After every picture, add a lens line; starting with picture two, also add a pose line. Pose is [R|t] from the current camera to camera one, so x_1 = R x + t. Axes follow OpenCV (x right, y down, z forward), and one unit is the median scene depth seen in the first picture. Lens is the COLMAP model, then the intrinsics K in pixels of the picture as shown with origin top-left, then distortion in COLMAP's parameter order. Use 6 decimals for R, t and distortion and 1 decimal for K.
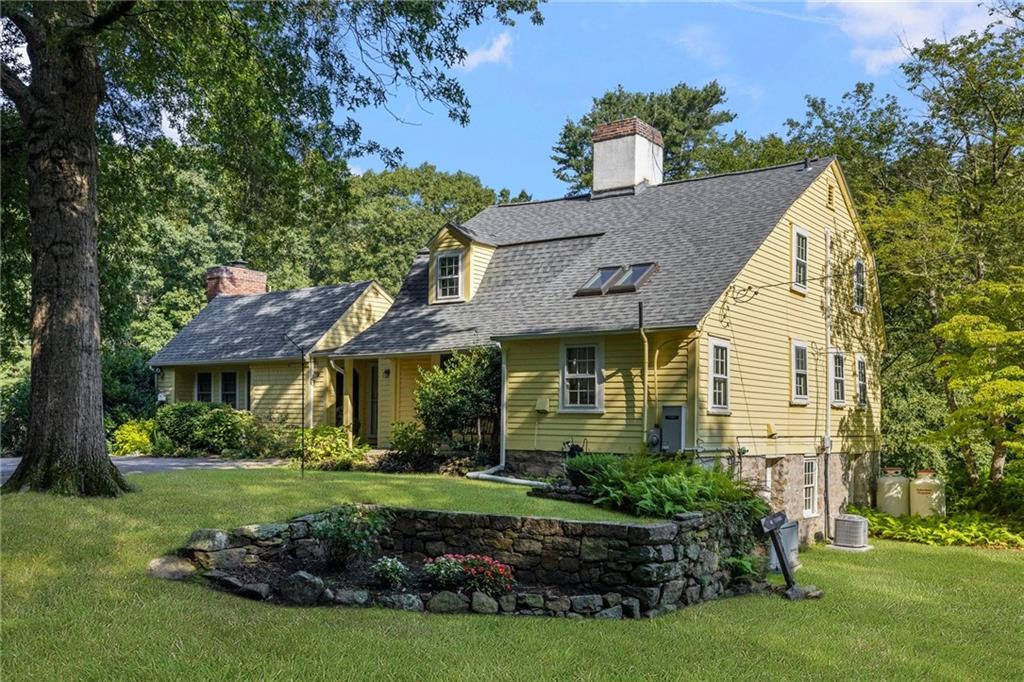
lens RADIAL K [[988.0, 0, 444.4], [0, 988.0, 427.6], [0, 0, 1]] dist [-0.004980, 0.000000]
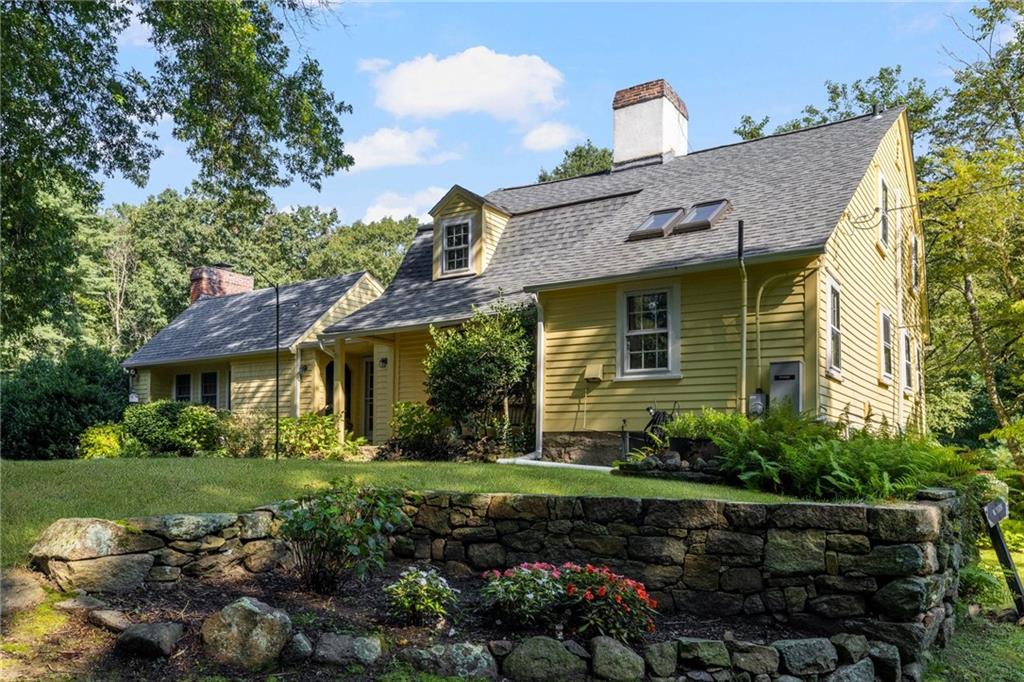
lens RADIAL K [[816.3, 0, 467.2], [0, 816.3, 452.2], [0, 0, 1]] dist [0.002116, -0.001807]
pose [[0.998212, 0.001845, 0.059748, -0.036164], [-0.000928, 0.999881, -0.015374, 0.048142], [-0.059770, 0.015291, 0.998095, 0.357836]]
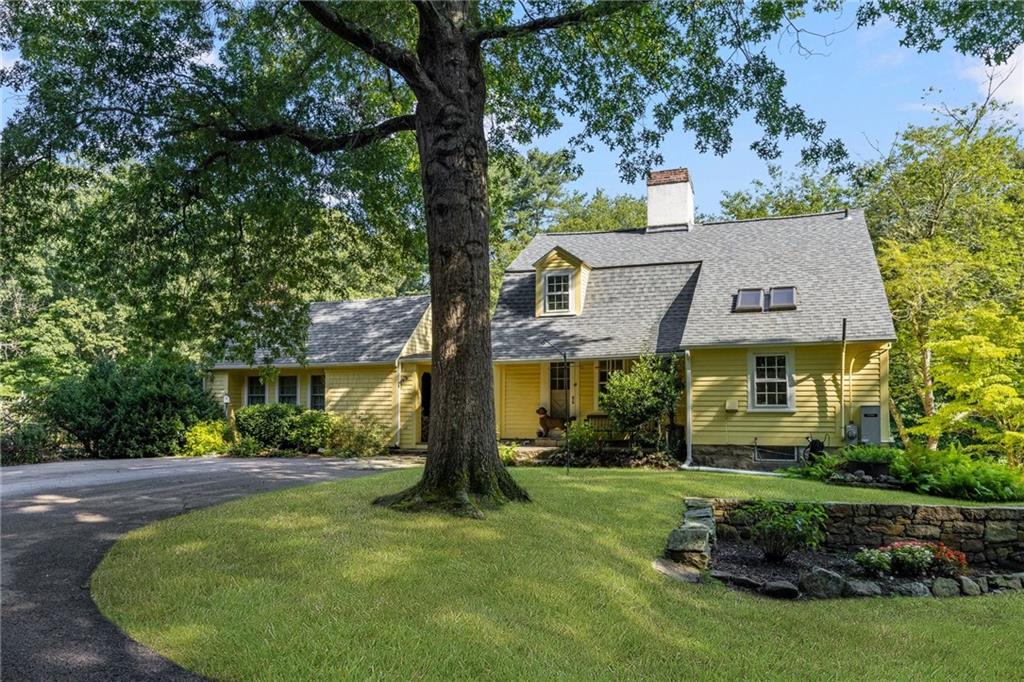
lens RADIAL K [[816.3, 0, 463.1], [0, 816.3, 387.3], [0, 0, 1]] dist [0.002116, -0.001807]
pose [[0.959322, 0.002109, 0.282305, -0.456570], [0.010619, 0.998995, -0.043548, -0.005574], [-0.282113, 0.044774, 0.958336, 0.168232]]
